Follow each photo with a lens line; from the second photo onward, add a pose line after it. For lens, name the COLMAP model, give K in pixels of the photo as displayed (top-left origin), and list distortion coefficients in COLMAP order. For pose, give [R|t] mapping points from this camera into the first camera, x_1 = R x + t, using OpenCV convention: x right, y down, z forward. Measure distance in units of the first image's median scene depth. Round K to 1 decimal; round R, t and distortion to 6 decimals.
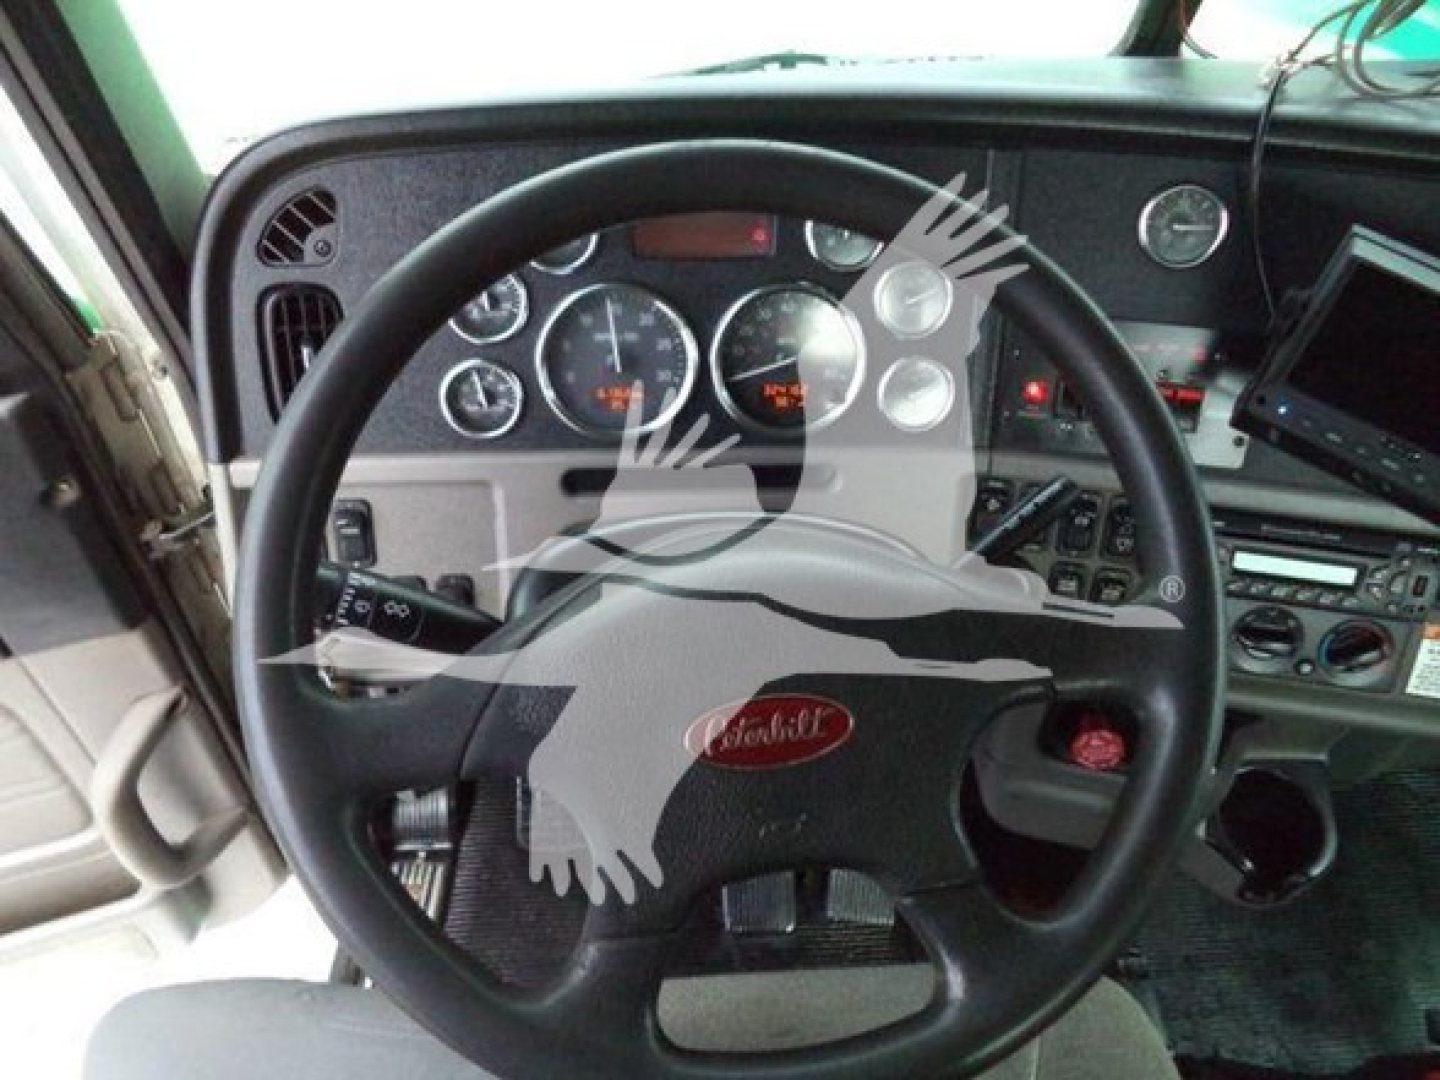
lens RADIAL K [[1167.4, 0, 720.0], [0, 1167.4, 540.0], [0, 0, 1]] dist [-0.009580, -0.012061]
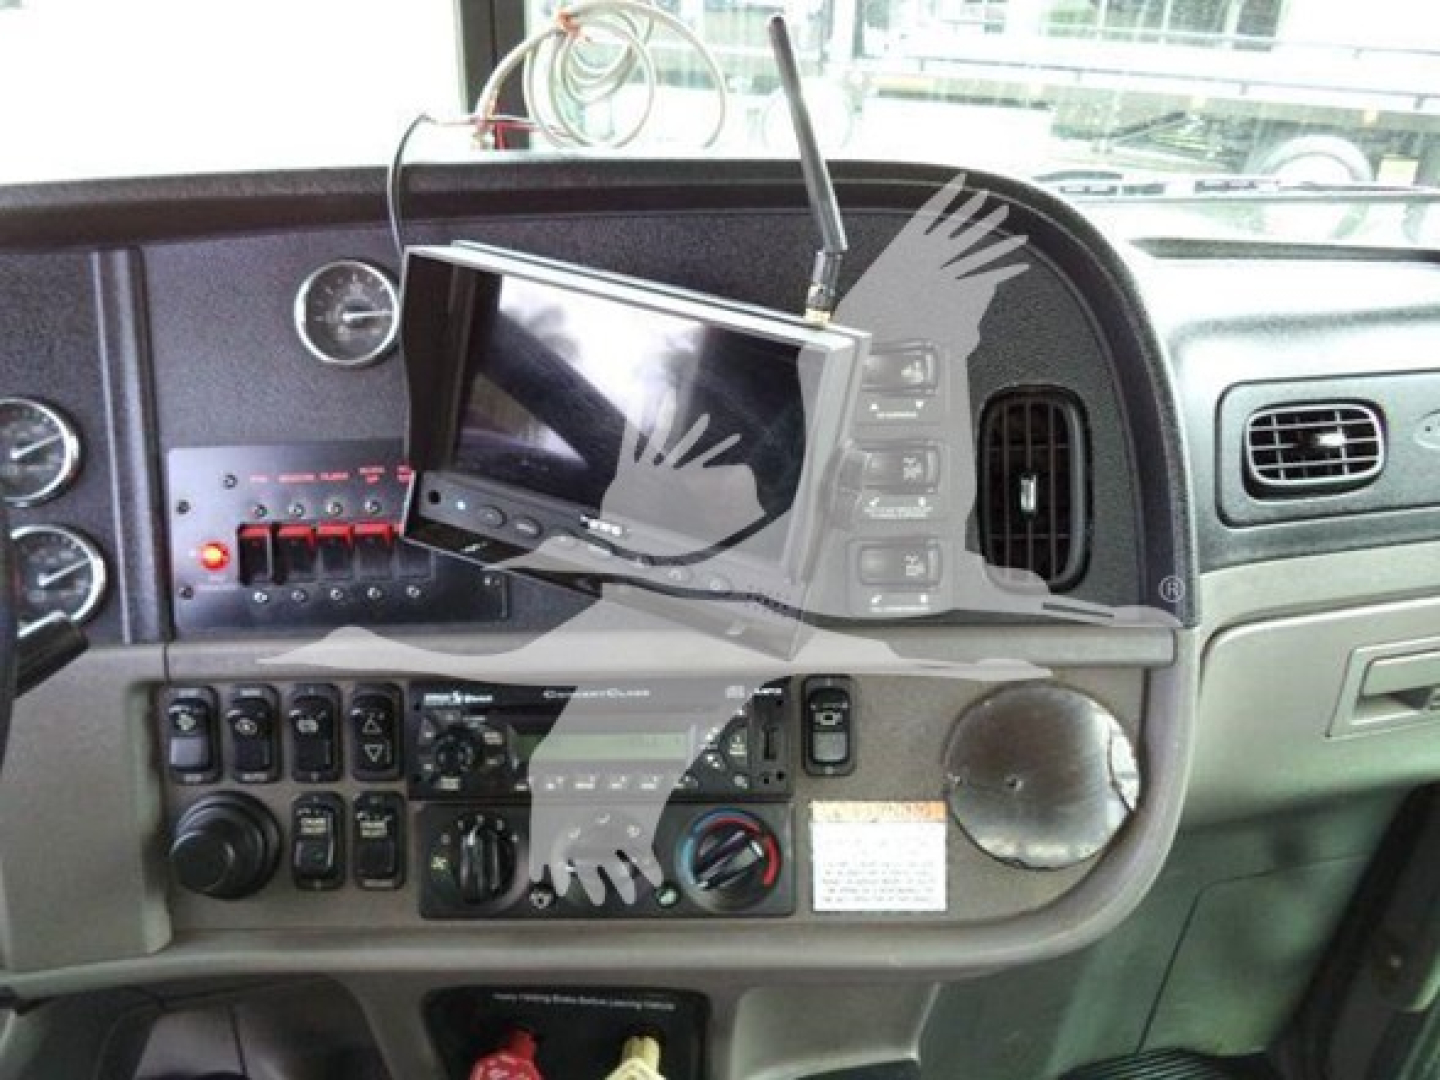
lens RADIAL K [[1167.4, 0, 720.0], [0, 1167.4, 540.0], [0, 0, 1]] dist [-0.009580, -0.012061]
pose [[0.986745, -0.118905, 0.110438, 0.488616], [0.149035, 0.933281, -0.326765, 0.145500], [-0.064215, 0.338893, 0.938631, 0.283764]]
